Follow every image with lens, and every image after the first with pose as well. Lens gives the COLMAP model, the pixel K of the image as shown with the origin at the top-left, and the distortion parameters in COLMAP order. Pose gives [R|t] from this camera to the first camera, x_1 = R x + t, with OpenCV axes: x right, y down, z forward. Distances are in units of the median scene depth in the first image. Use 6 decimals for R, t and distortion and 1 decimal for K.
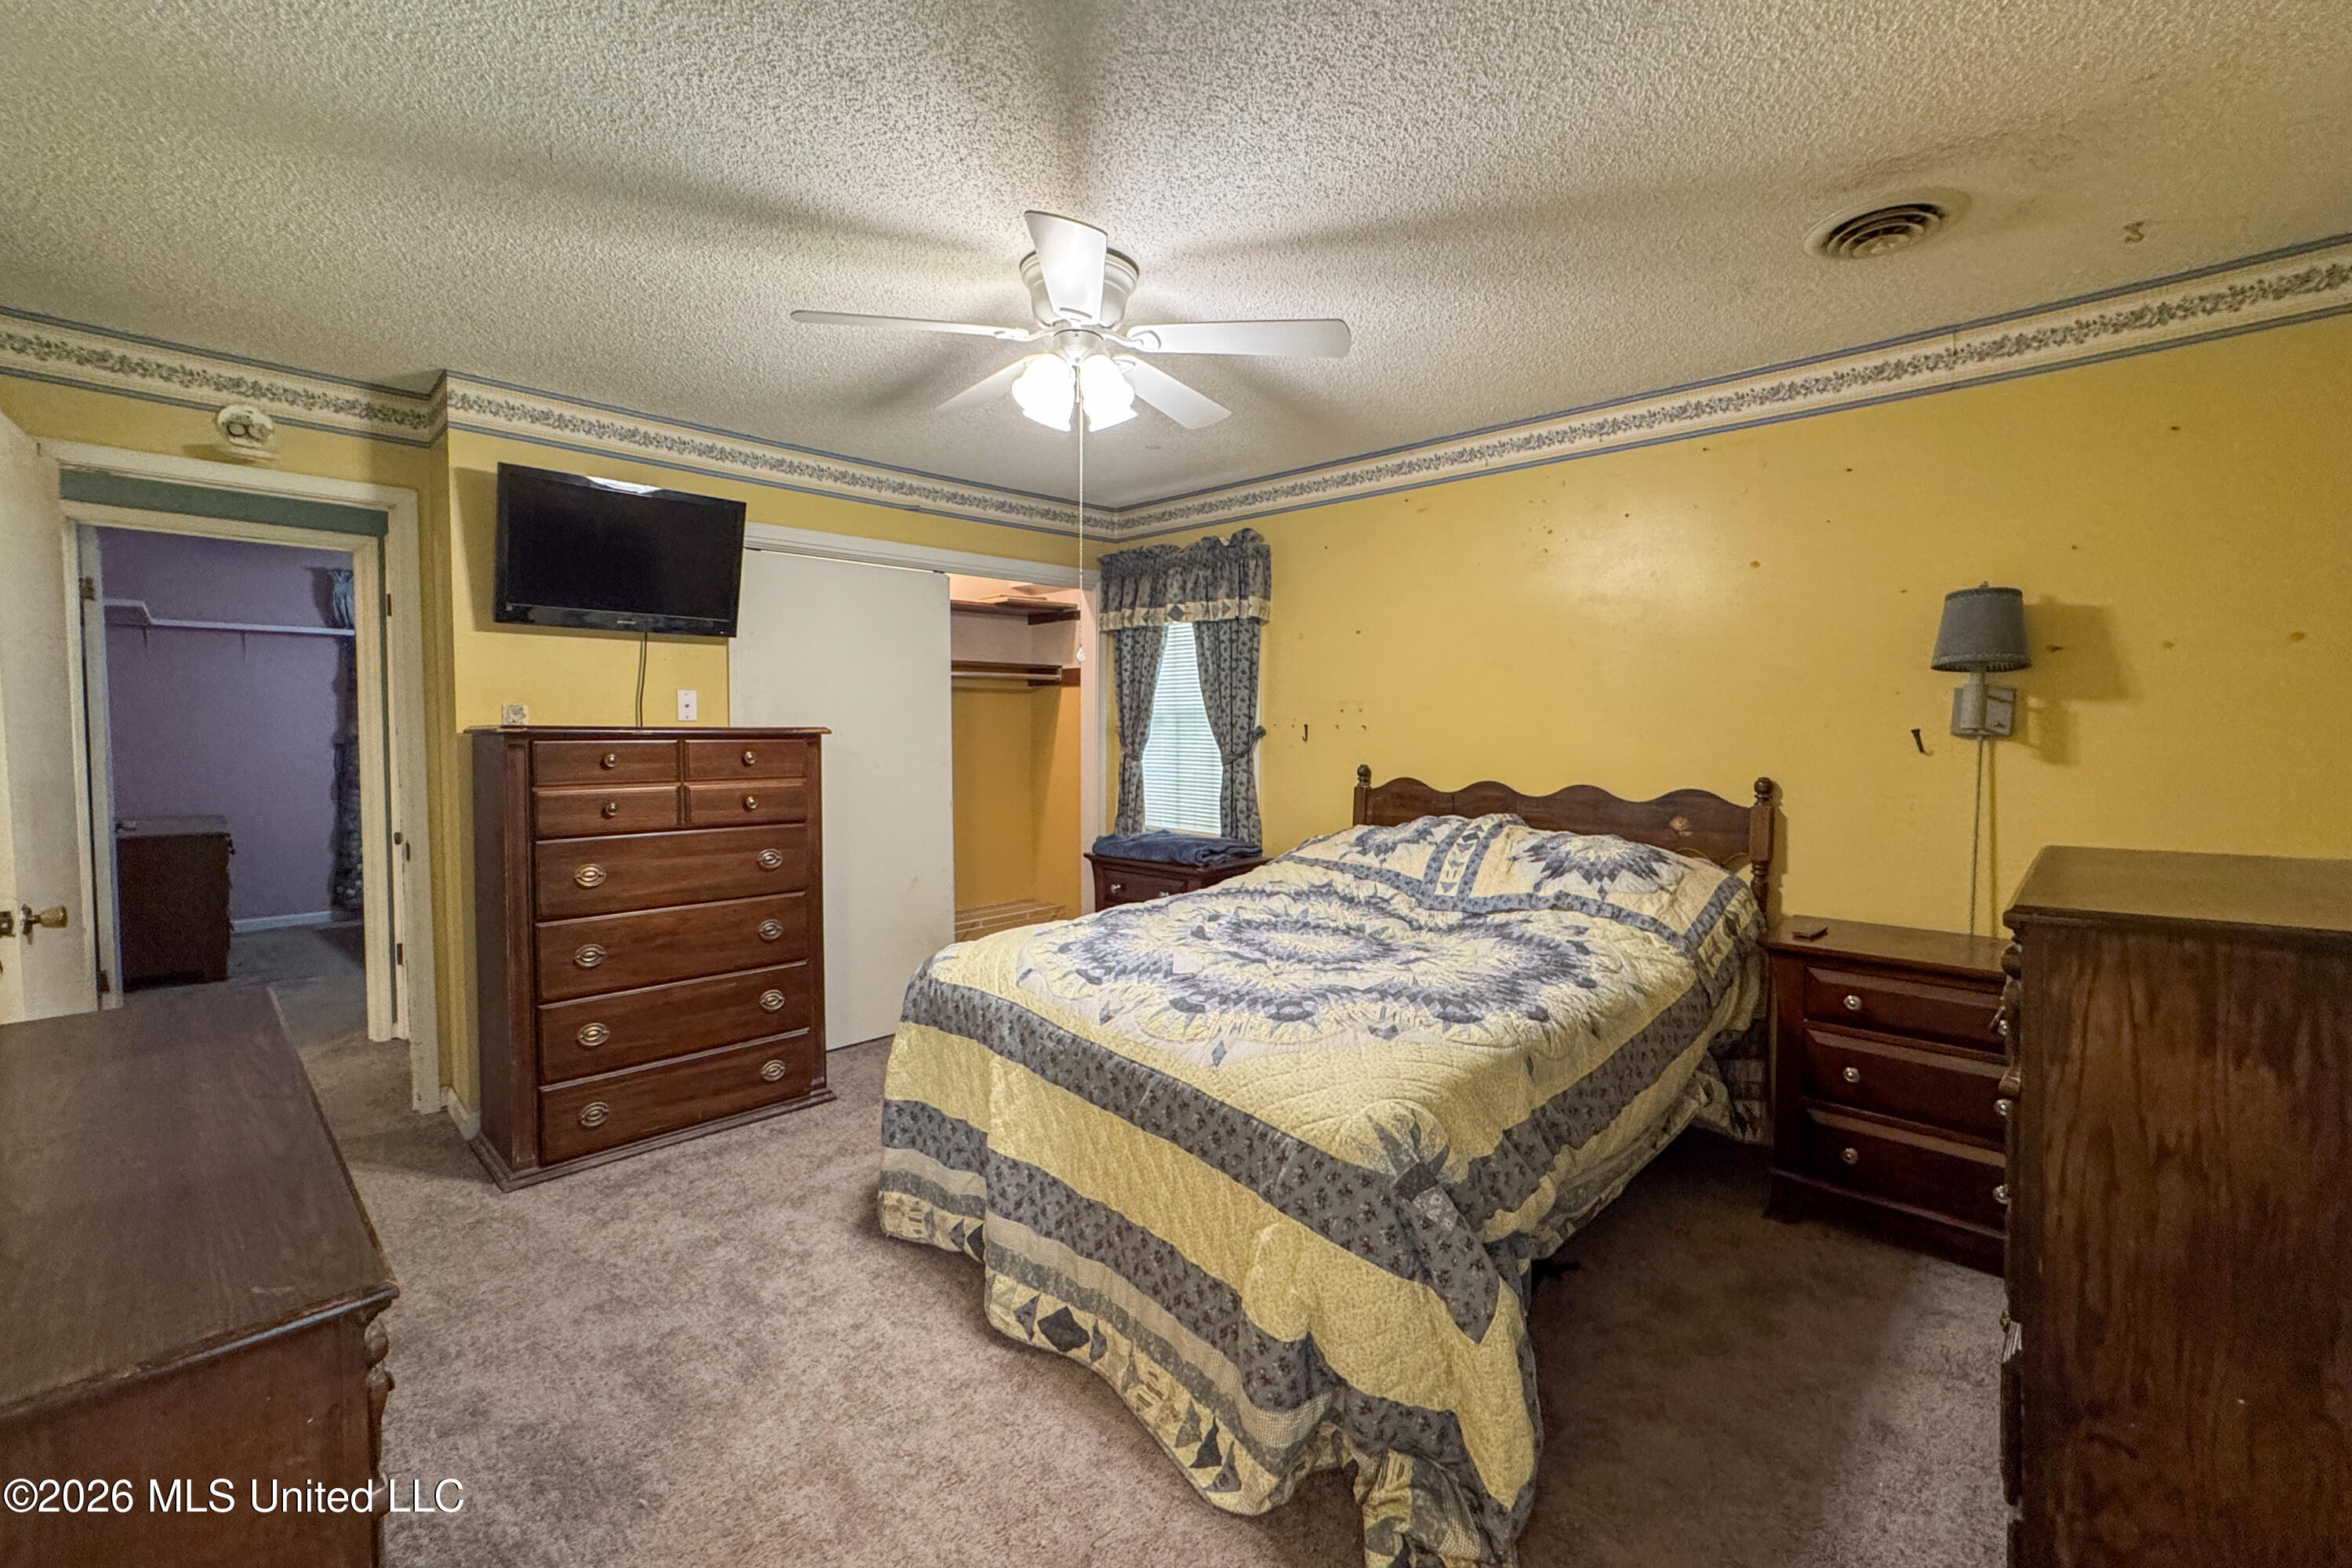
lens RADIAL K [[933.6, 0, 1179.6], [0, 933.6, 766.1], [0, 0, 1]] dist [-0.008408, 0.000805]
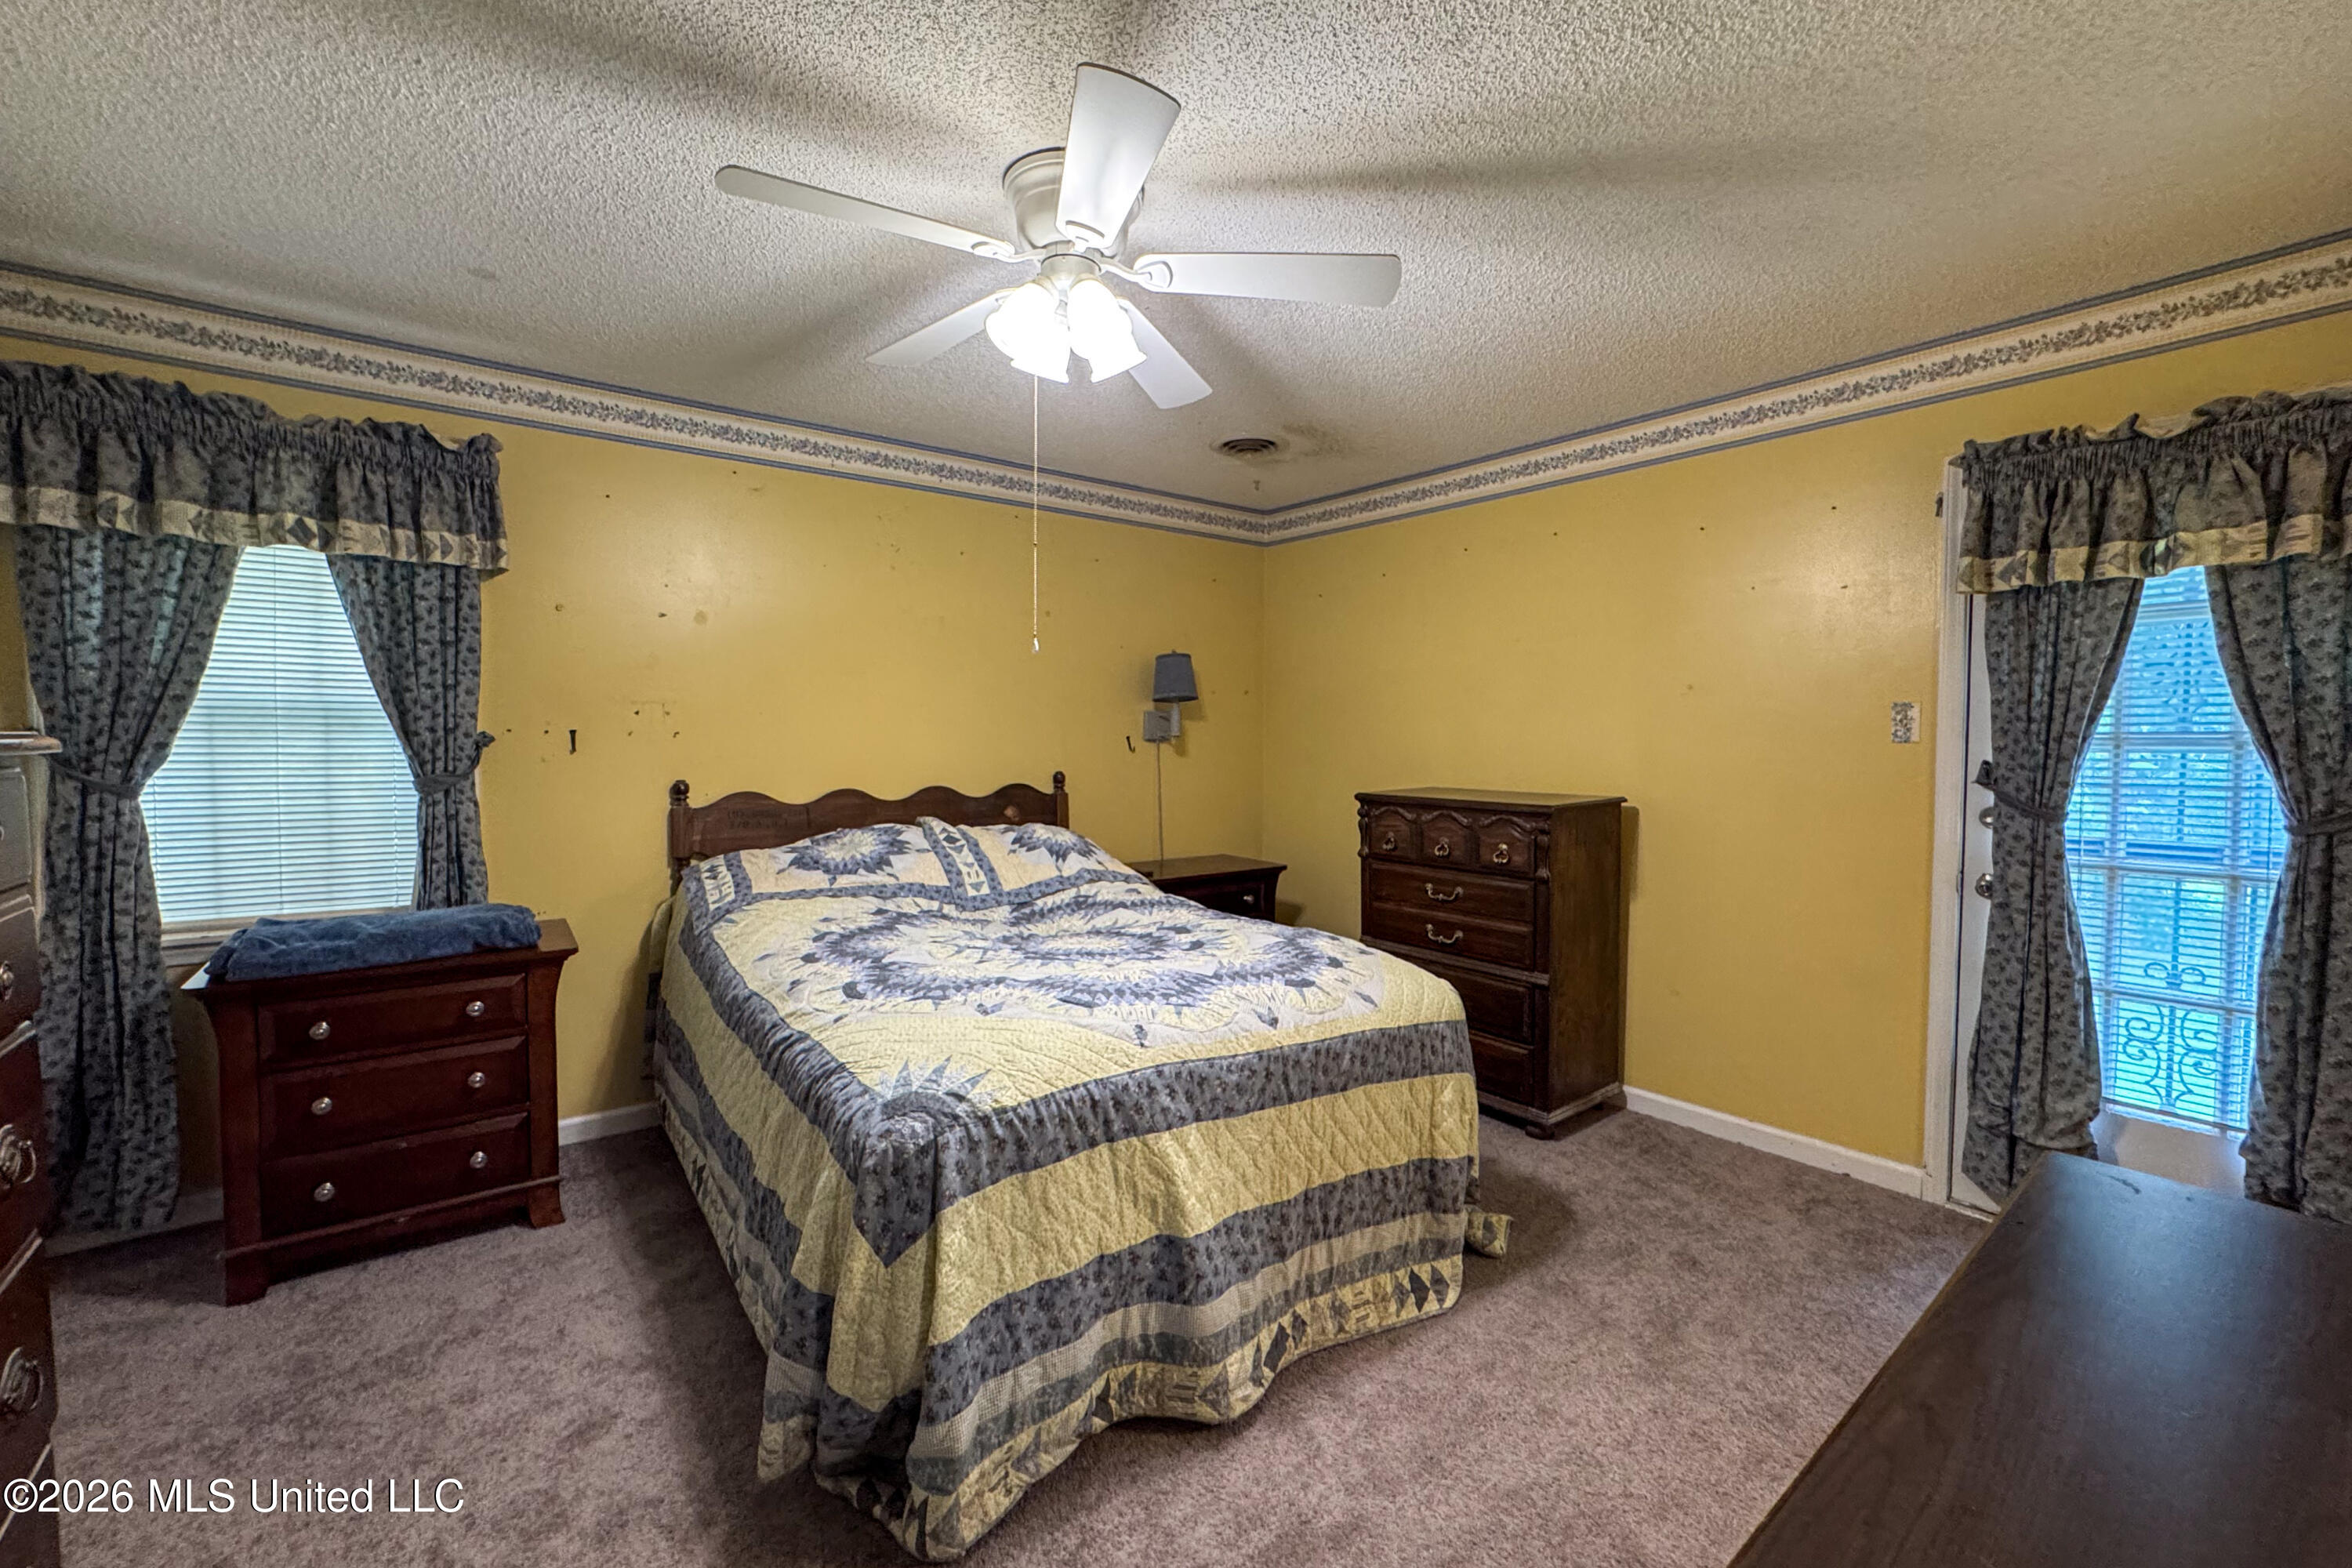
lens RADIAL K [[933.6, 0, 1167.1], [0, 933.6, 774.4], [0, 0, 1]] dist [-0.008408, 0.000805]
pose [[0.189158, -0.041800, 0.981057, -0.894330], [0.038344, 0.998646, 0.035156, -0.032870], [-0.981198, 0.030967, 0.190505, 0.746800]]
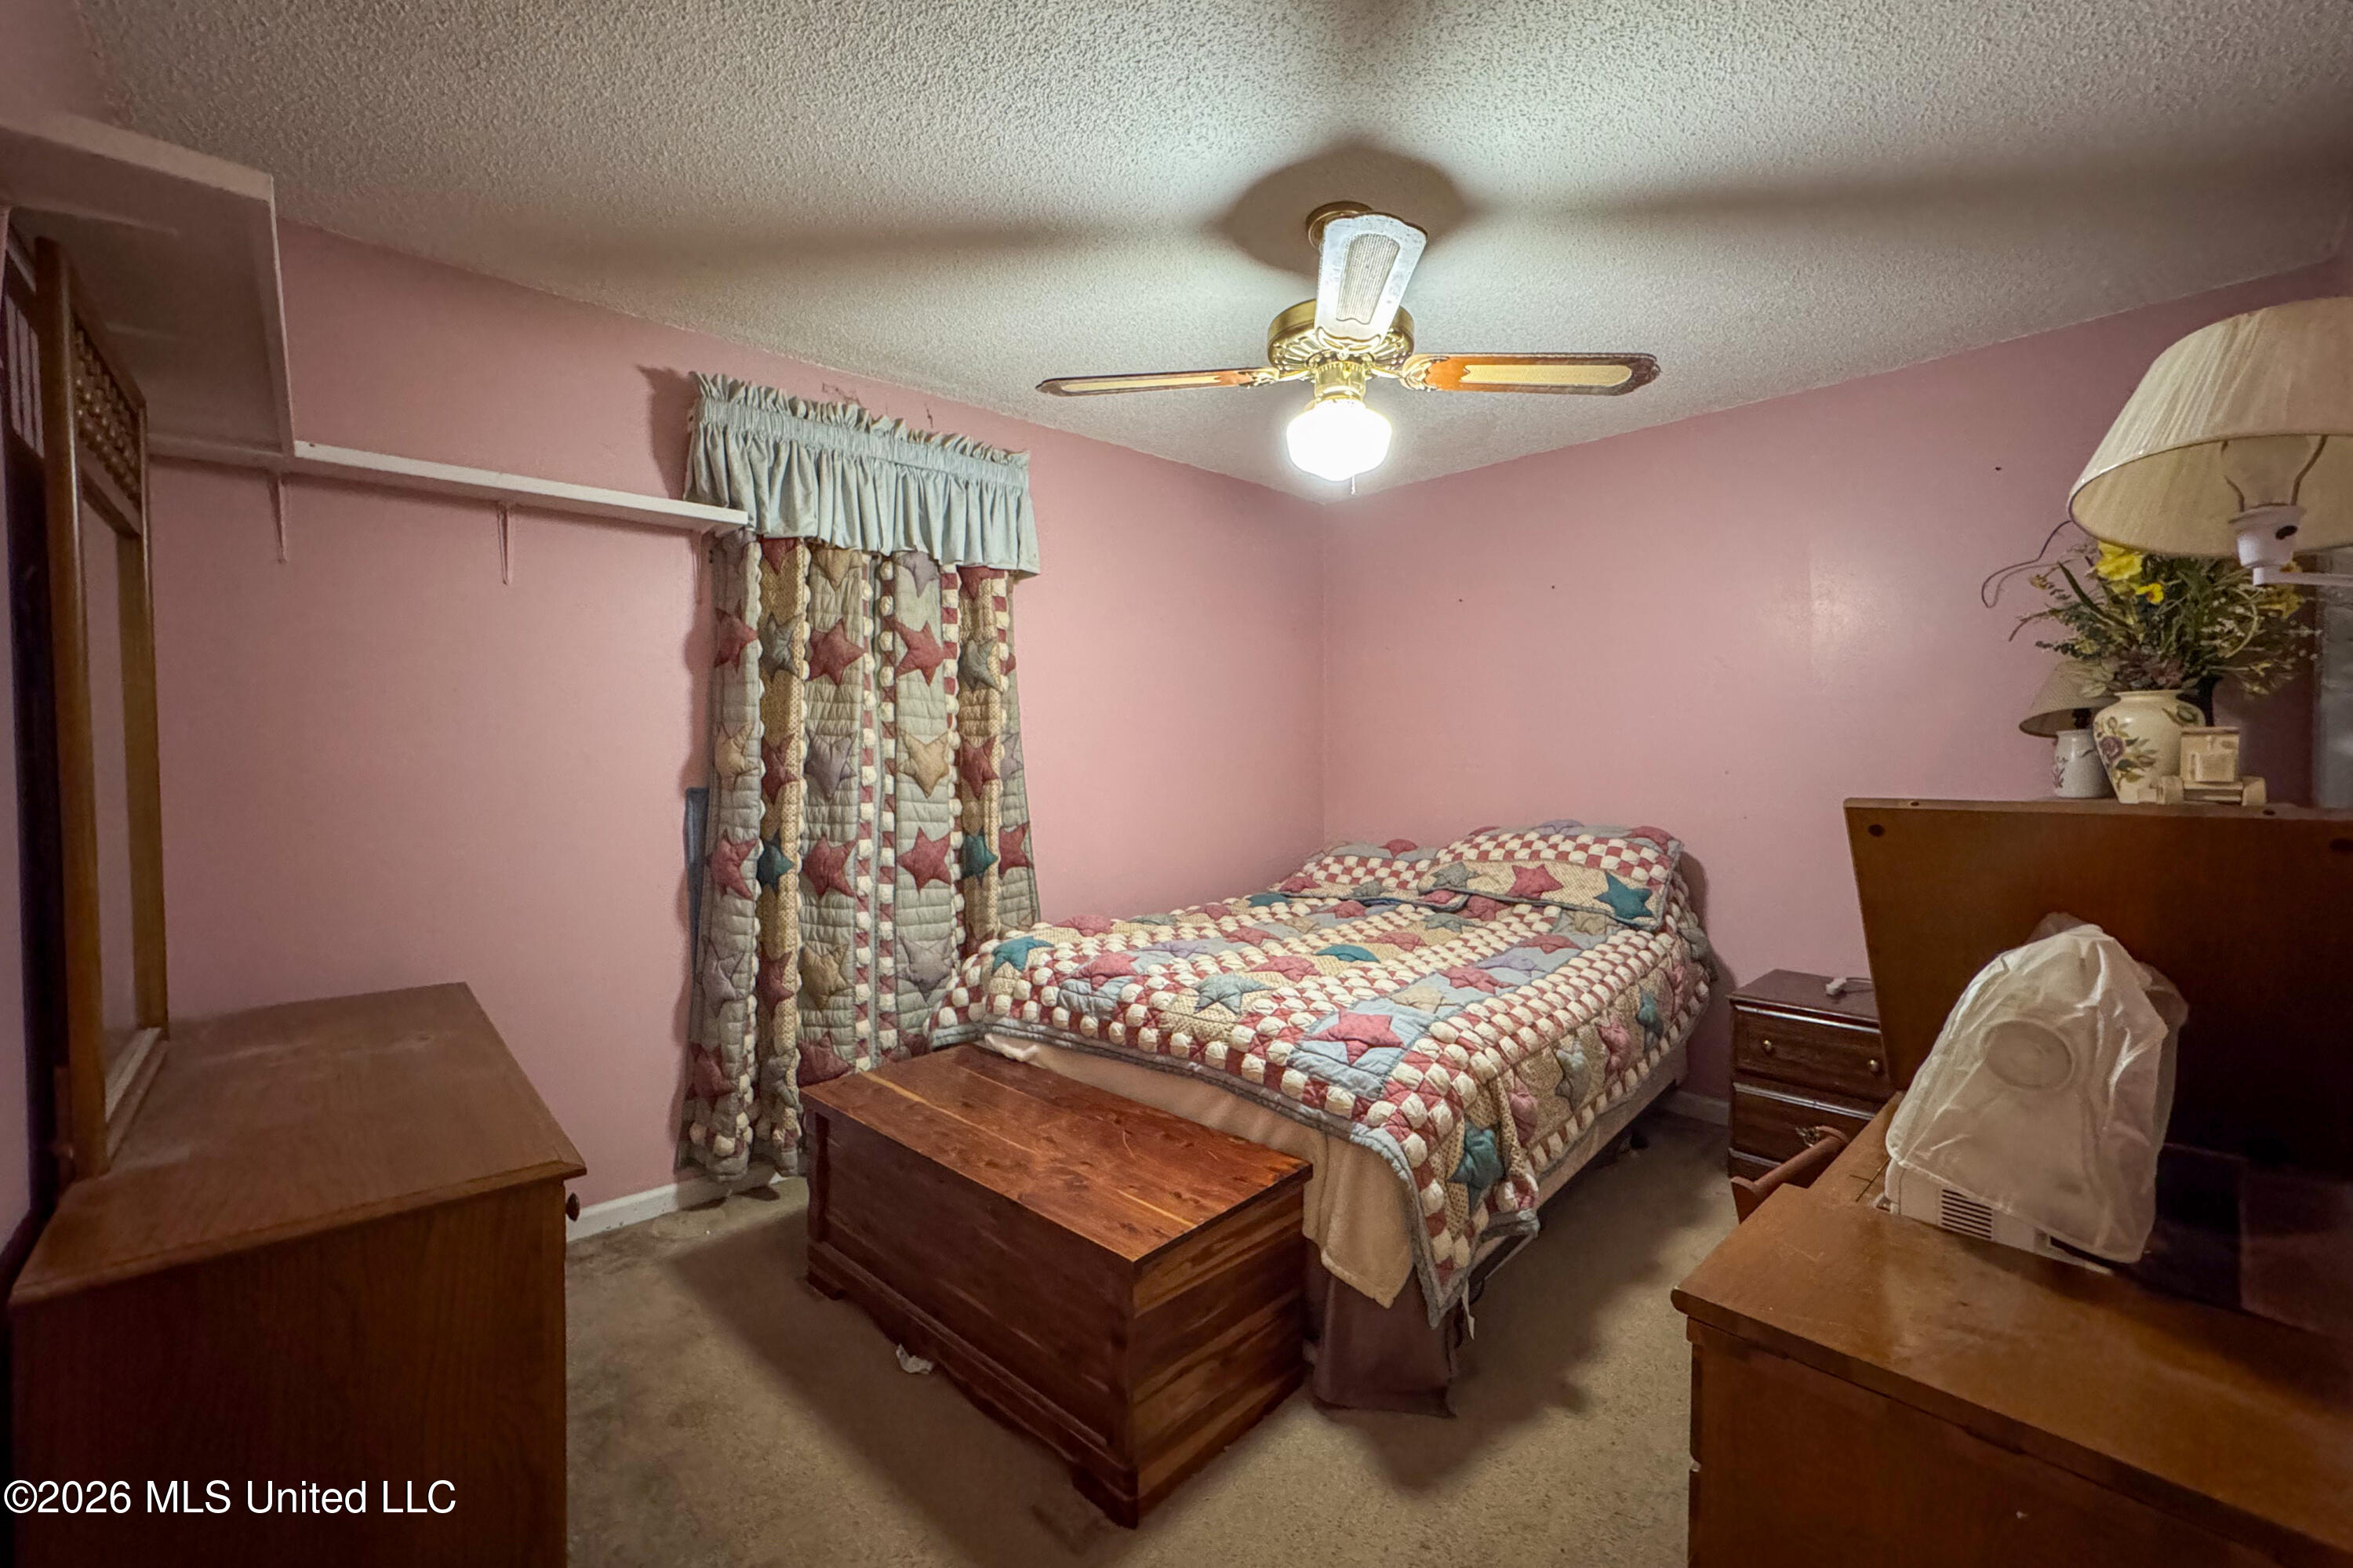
lens RADIAL K [[934.1, 0, 1173.7], [0, 934.1, 788.5], [0, 0, 1]] dist [-0.008408, 0.000805]
pose [[0.995675, -0.005296, -0.092752, -1.445728], [0.003774, 0.999855, -0.016578, -0.035336], [0.092826, 0.016156, 0.995551, 1.328487]]
